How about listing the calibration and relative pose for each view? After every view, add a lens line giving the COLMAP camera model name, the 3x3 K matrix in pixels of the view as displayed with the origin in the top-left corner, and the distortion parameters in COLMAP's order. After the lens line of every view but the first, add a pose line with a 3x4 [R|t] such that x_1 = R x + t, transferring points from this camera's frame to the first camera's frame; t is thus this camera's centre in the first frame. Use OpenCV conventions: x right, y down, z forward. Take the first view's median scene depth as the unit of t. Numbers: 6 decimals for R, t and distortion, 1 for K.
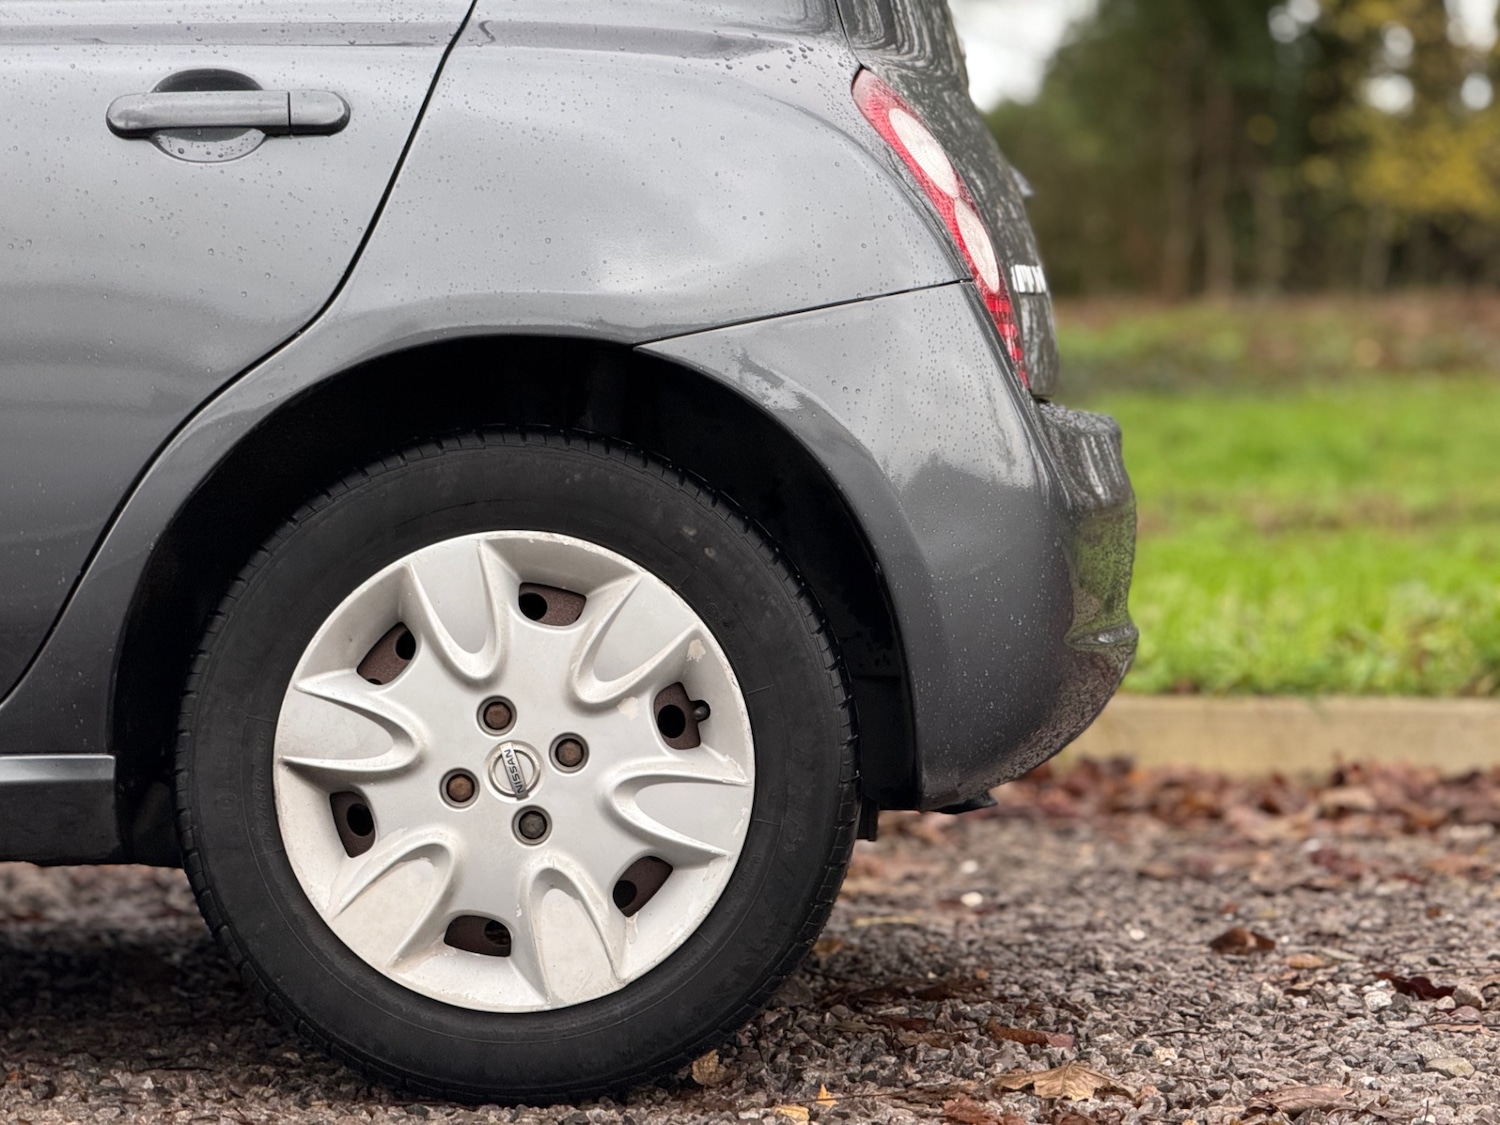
lens RADIAL K [[5358.5, 0, 750.0], [0, 5358.5, 562.5], [0, 0, 1]] dist [0.234858, -0.244416]
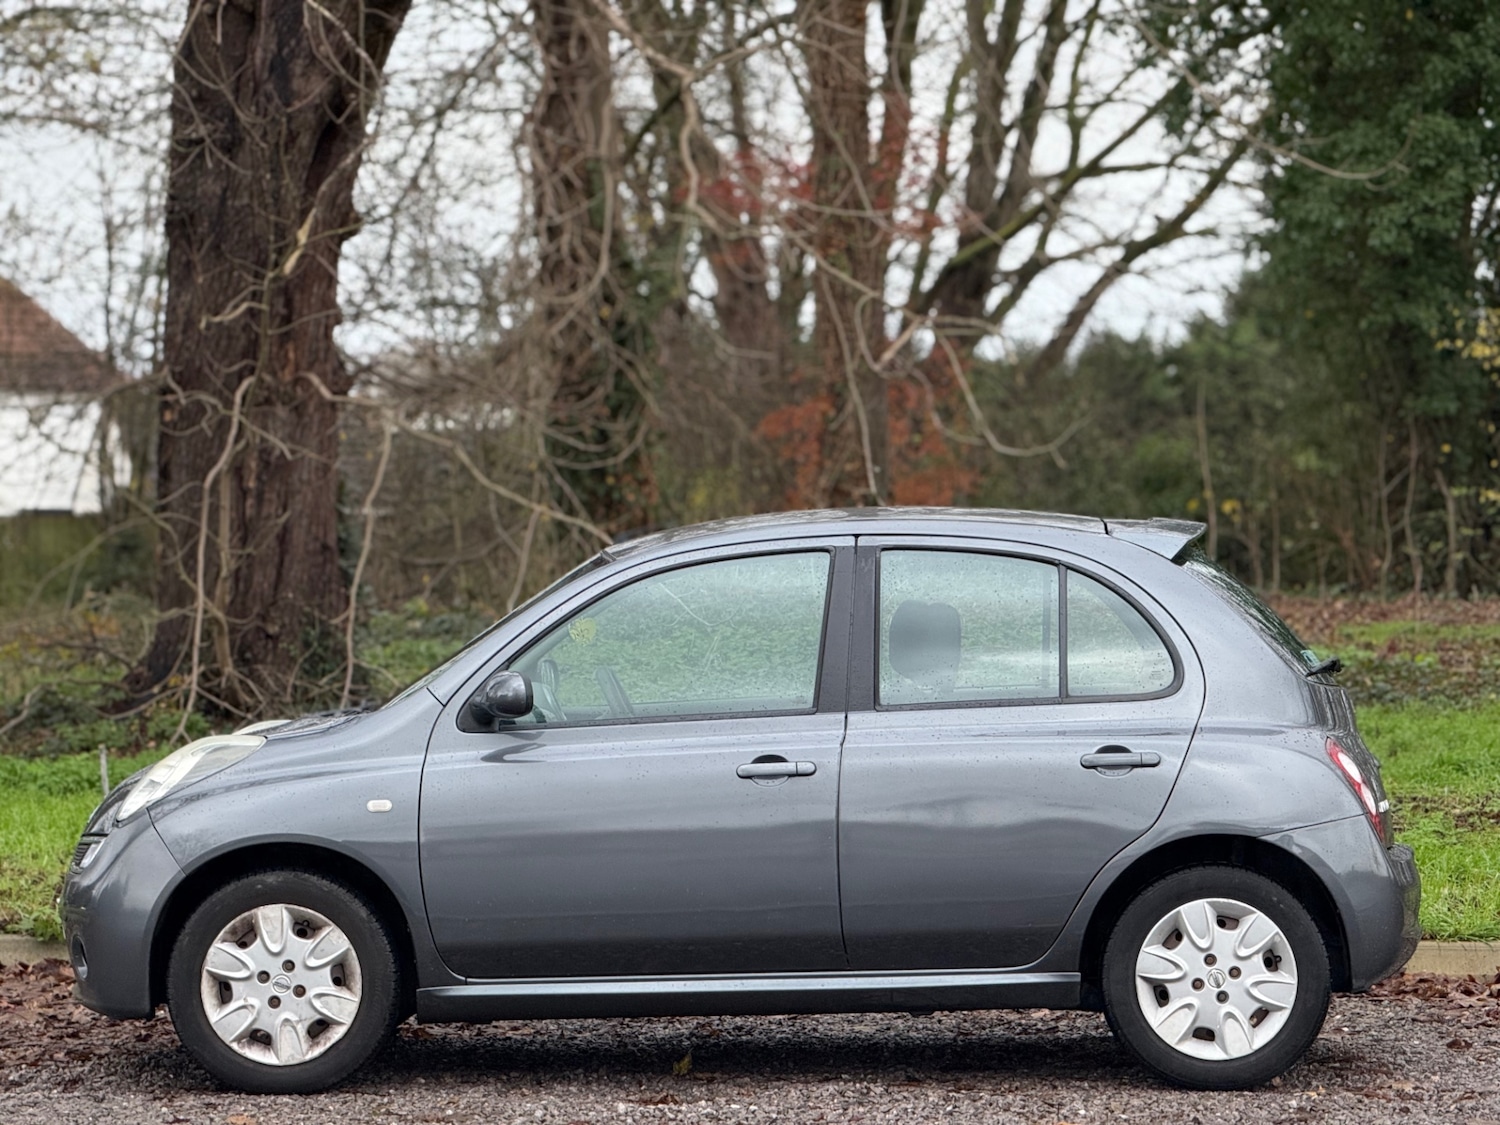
lens RADIAL K [[5358.5, 0, 750.0], [0, 5358.5, 562.5], [0, 0, 1]] dist [0.234858, -0.244416]
pose [[0.999469, -0.002369, -0.032499, -0.202999], [0.001288, 0.999447, -0.033224, -0.092663], [0.032559, 0.033164, 0.998919, -1.982364]]
